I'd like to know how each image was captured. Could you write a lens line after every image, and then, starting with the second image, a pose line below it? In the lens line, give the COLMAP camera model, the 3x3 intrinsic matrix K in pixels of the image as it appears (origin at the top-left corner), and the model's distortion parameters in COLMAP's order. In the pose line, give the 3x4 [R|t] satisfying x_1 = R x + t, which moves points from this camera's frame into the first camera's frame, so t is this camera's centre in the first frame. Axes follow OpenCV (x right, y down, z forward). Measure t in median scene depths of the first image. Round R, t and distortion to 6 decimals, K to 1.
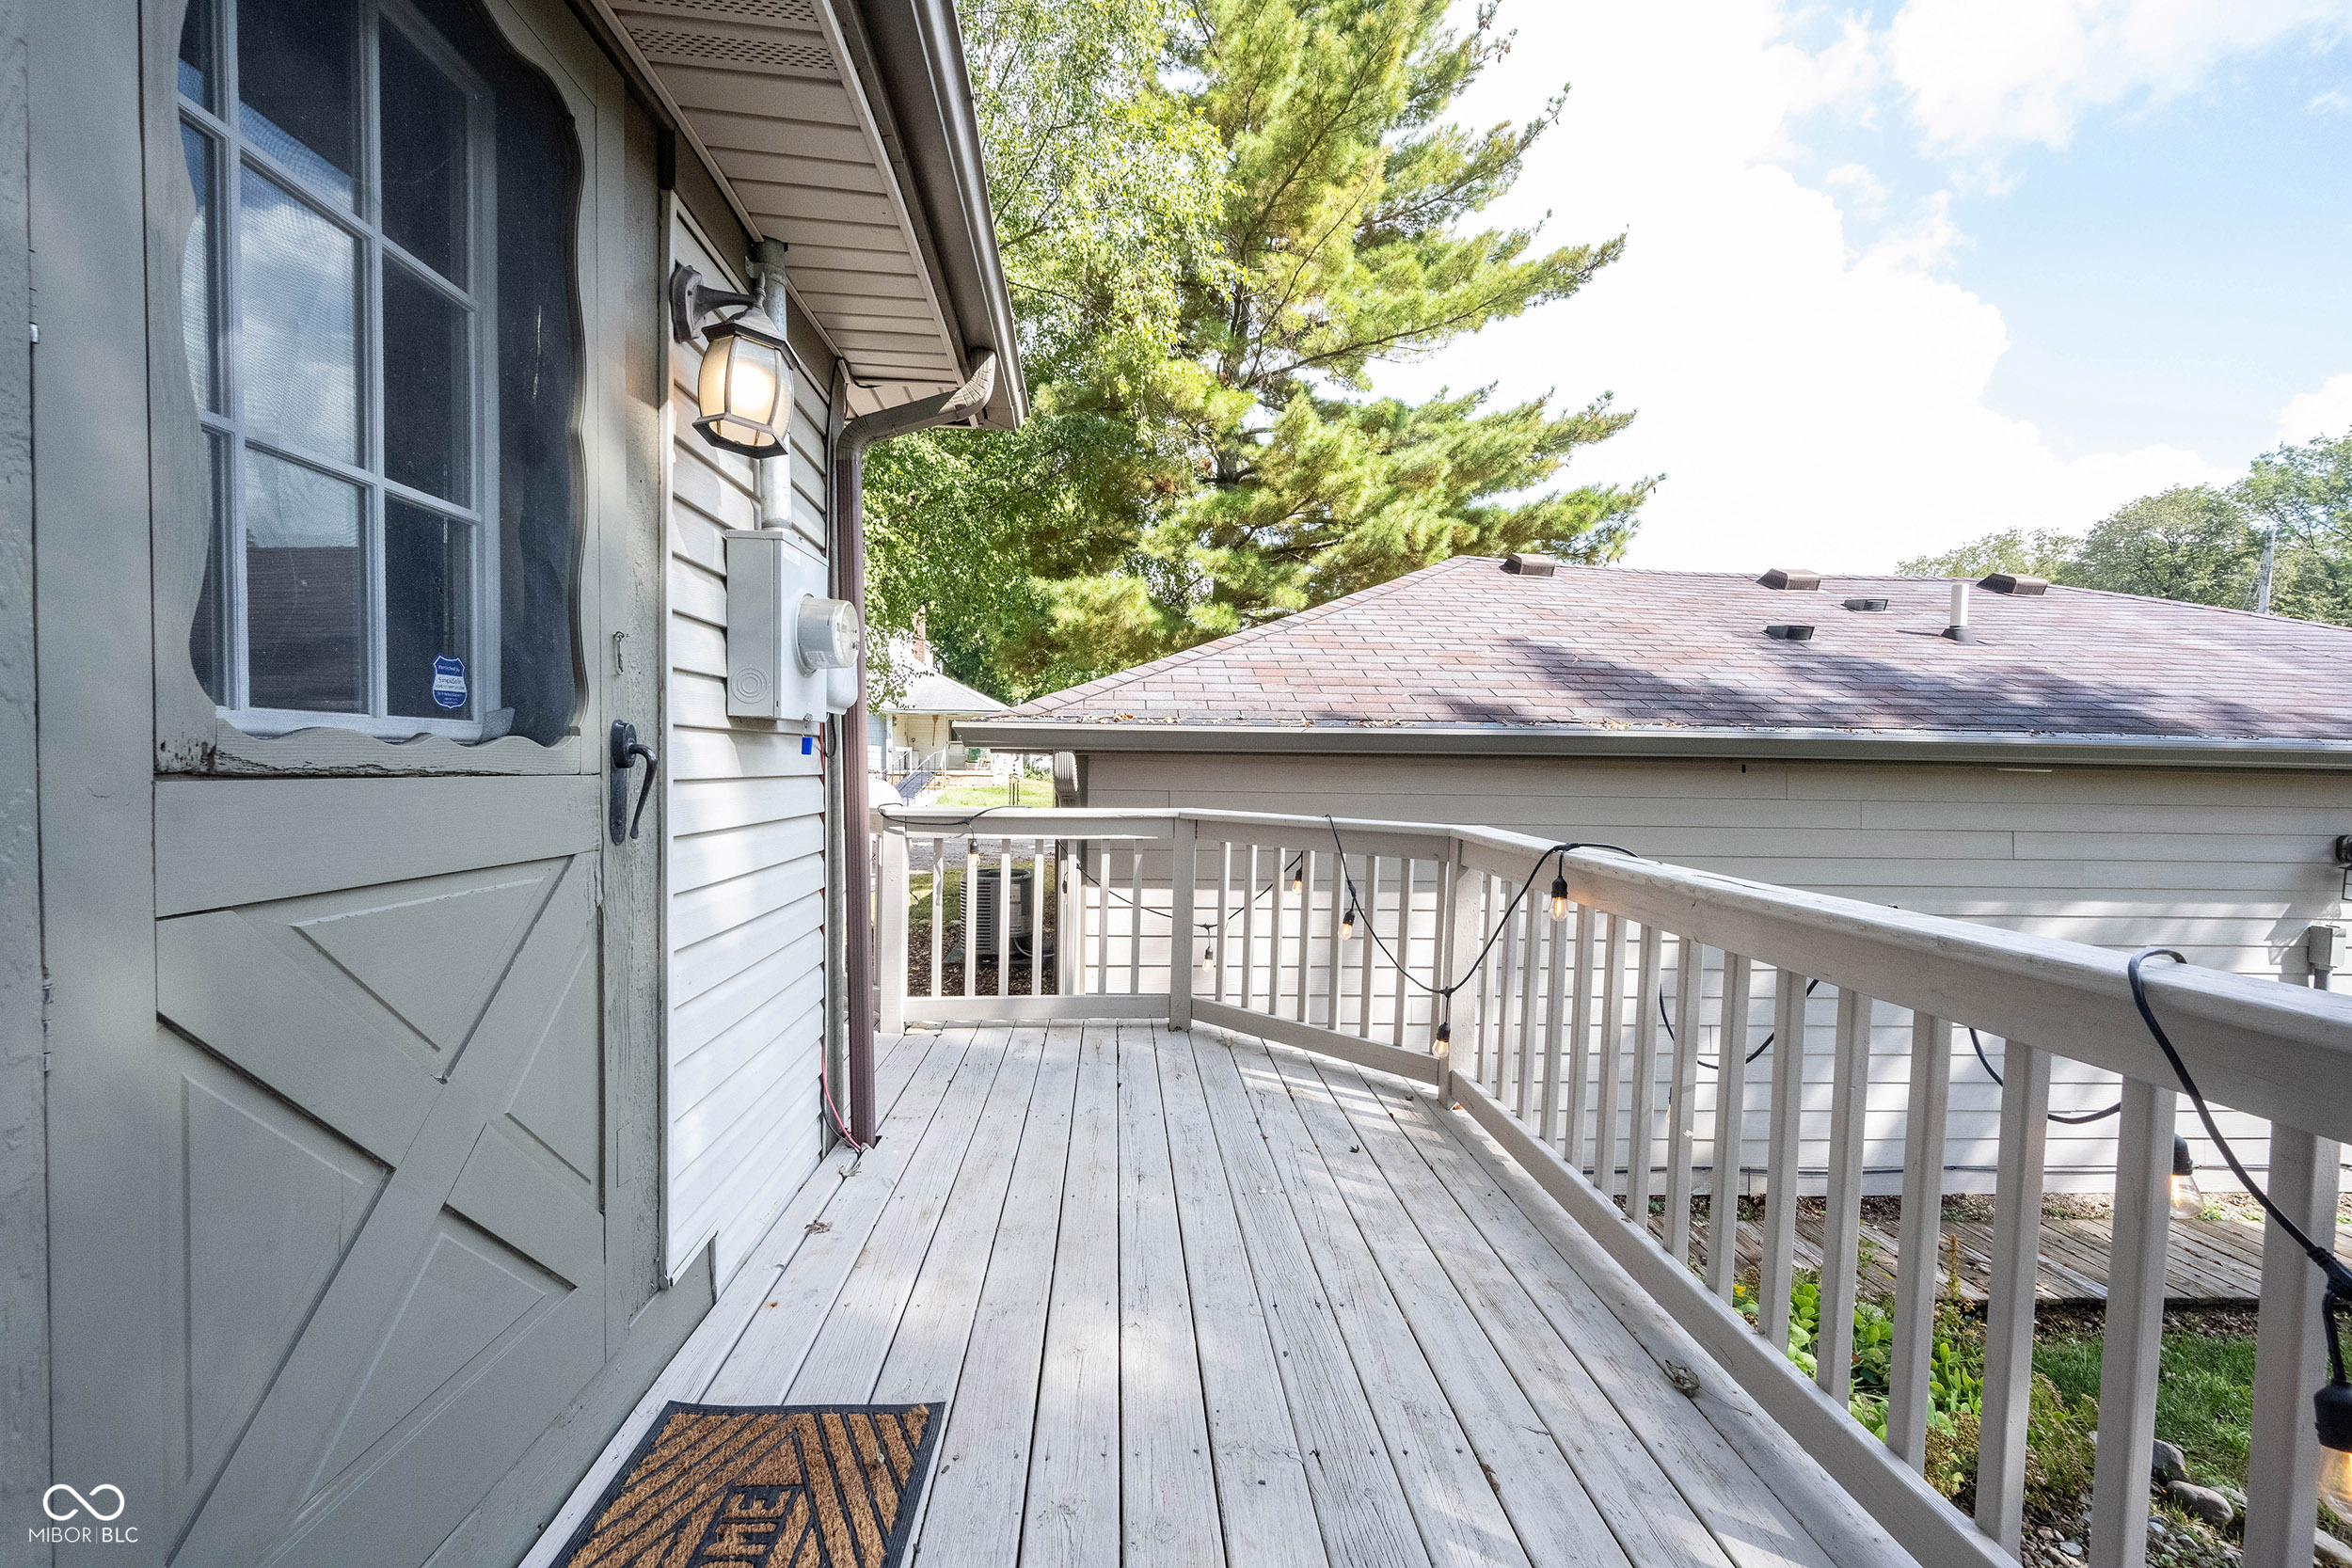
lens RADIAL K [[939.0, 0, 1178.9], [0, 939.0, 764.8], [0, 0, 1]] dist [-0.001086, -0.000020]
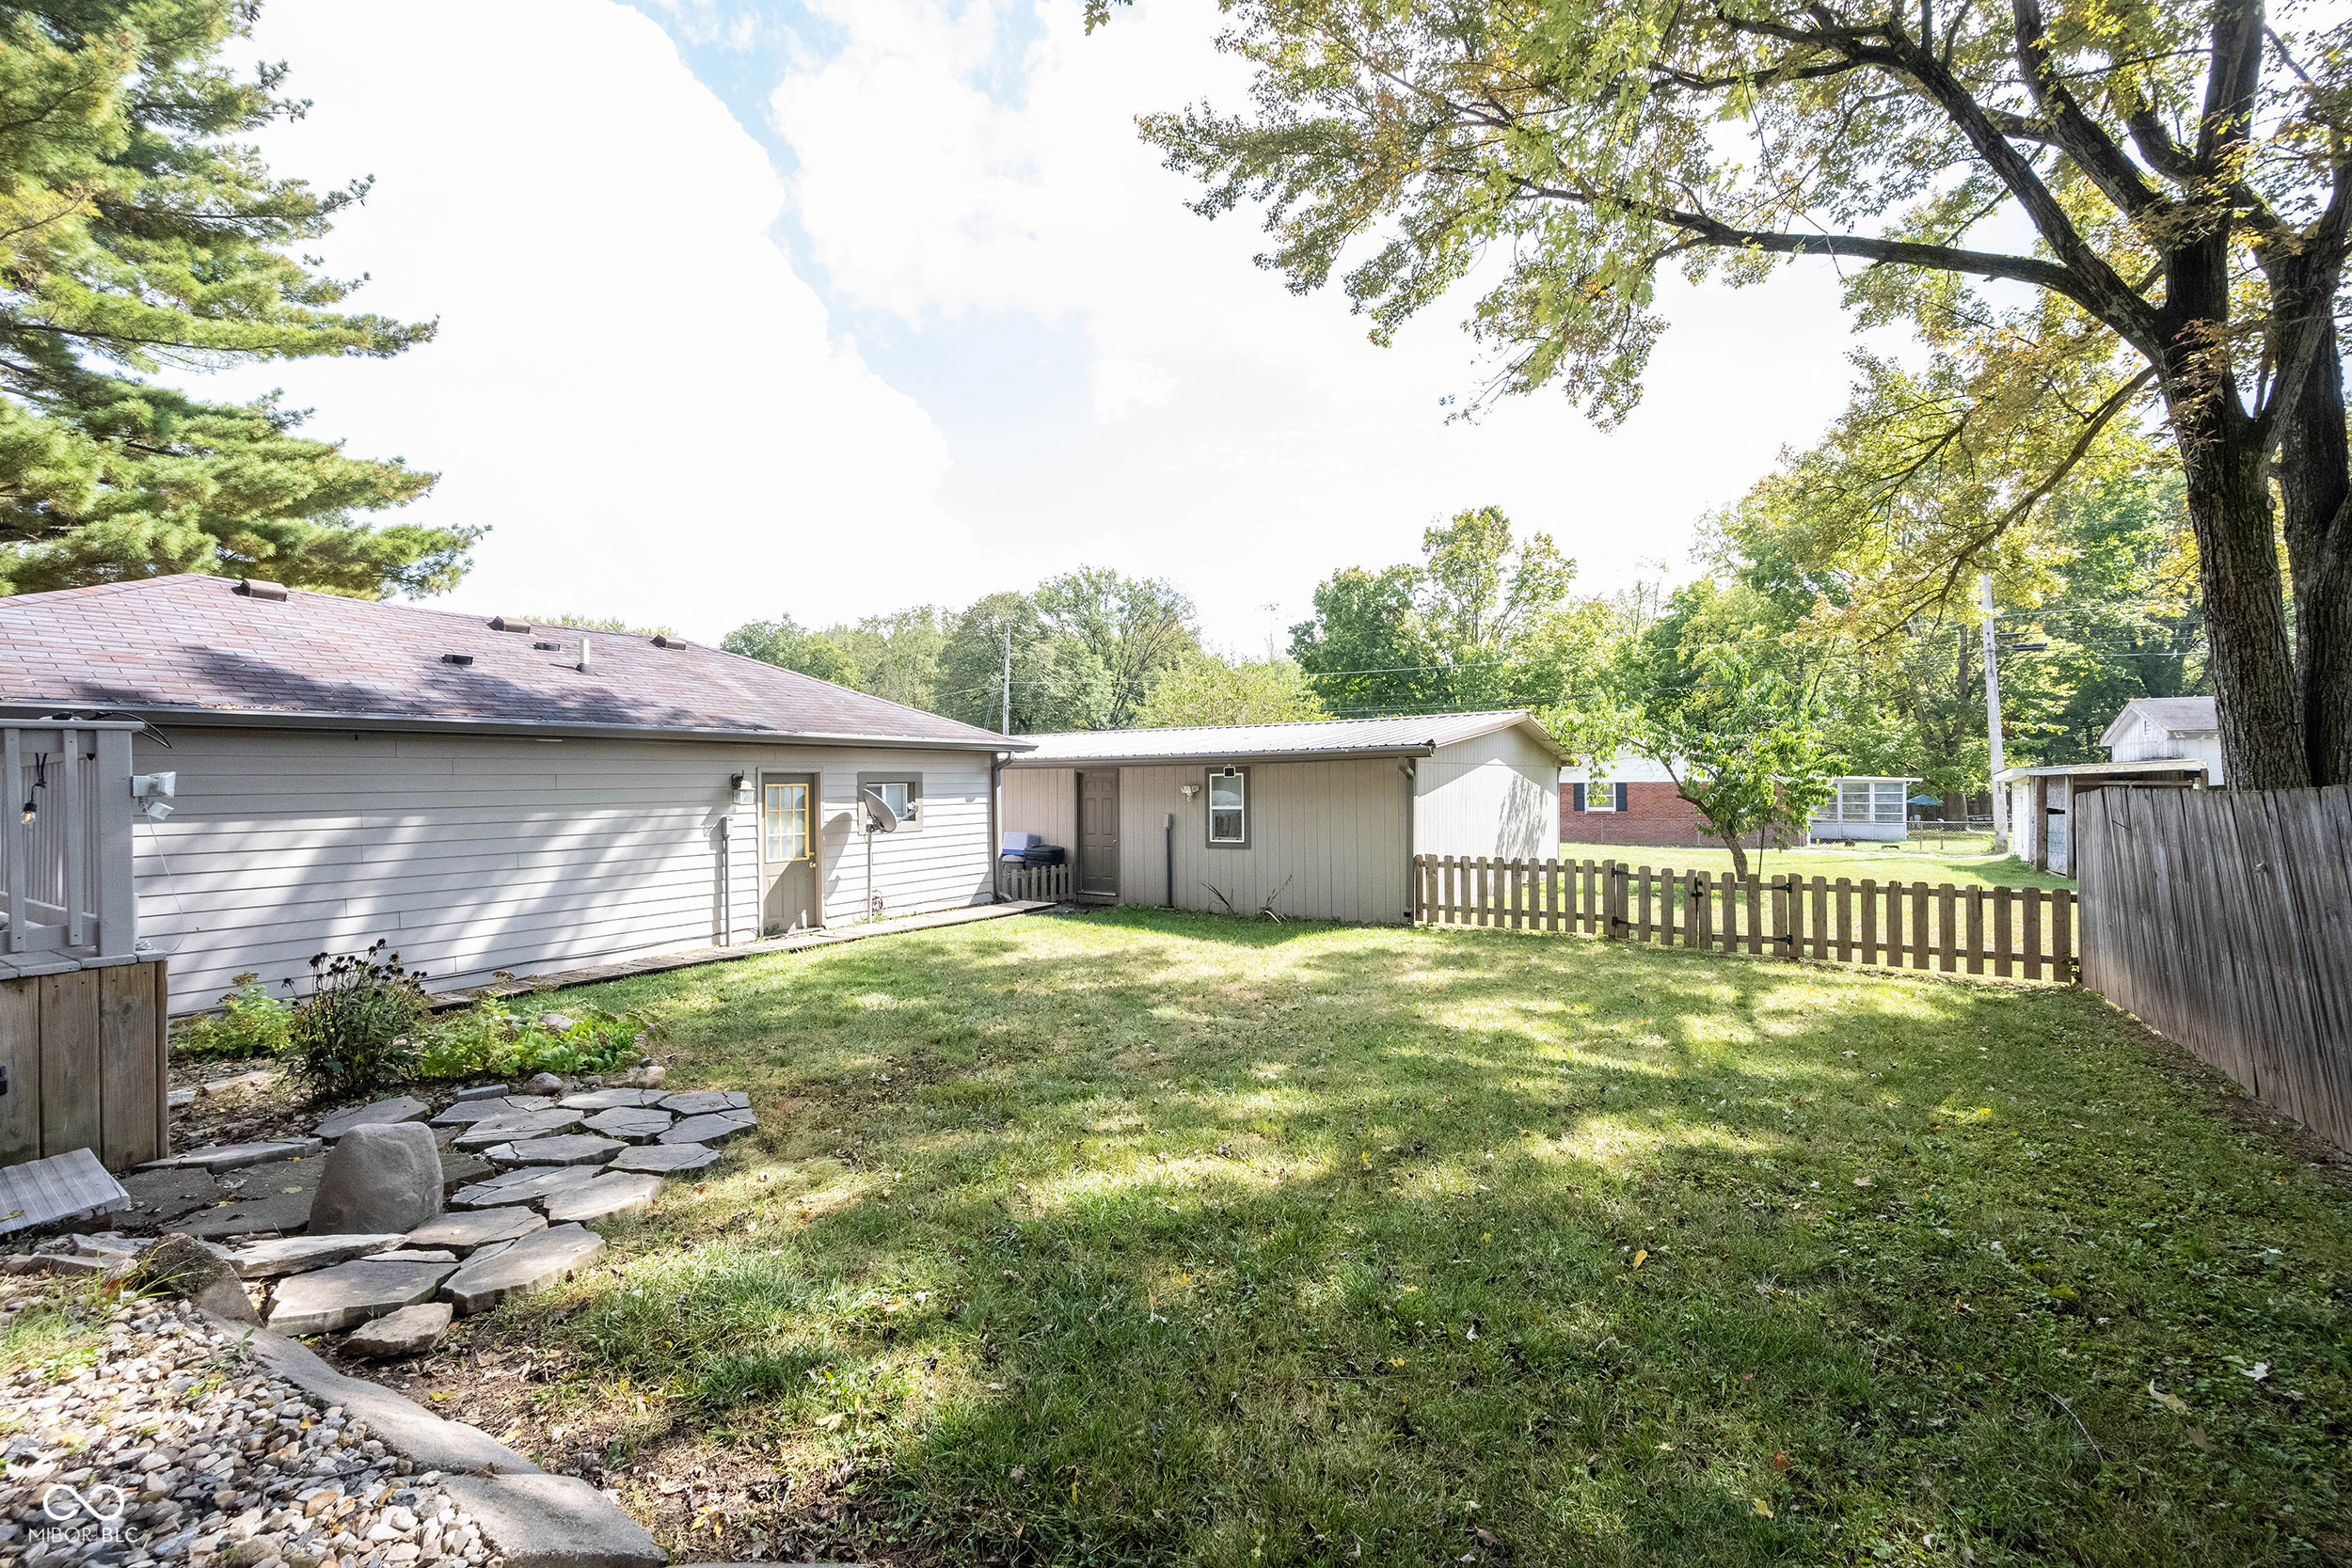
lens RADIAL K [[926.8, 0, 1180.9], [0, 926.8, 784.2], [0, 0, 1]] dist [-0.000688, 0.000317]
pose [[0.587905, -0.026068, 0.808510, 0.056122], [0.030285, 0.999489, 0.010204, 0.048086], [-0.808363, 0.018487, 0.588394, -0.479695]]
